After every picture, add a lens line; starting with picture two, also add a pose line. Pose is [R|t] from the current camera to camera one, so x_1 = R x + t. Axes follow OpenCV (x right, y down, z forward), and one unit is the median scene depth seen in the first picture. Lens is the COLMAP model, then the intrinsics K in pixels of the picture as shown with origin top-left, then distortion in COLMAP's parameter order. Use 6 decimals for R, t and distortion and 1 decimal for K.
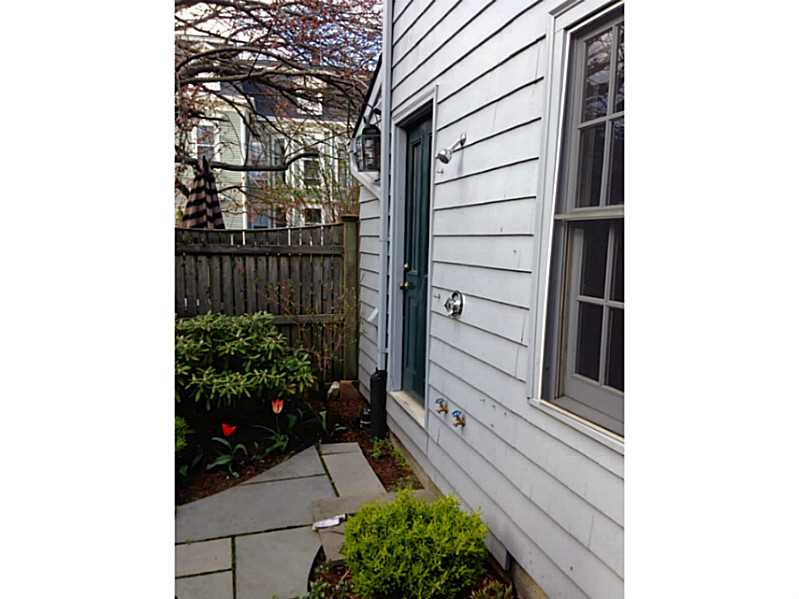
lens RADIAL K [[477.5, 0, 399.5], [0, 477.5, 299.5], [0, 0, 1]] dist [0.001868, 0.000071]
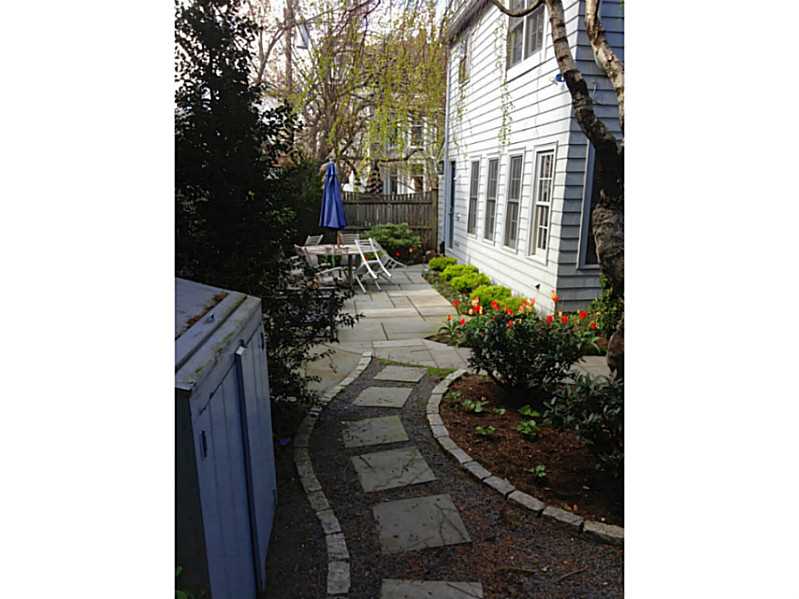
lens RADIAL K [[477.5, 0, 399.5], [0, 477.5, 299.5], [0, 0, 1]] dist [0.001868, 0.000071]
pose [[0.978833, 0.031565, -0.202210, 0.319206], [-0.007350, 0.992819, 0.119401, 0.153709], [0.204526, -0.115387, 0.972036, -2.084142]]
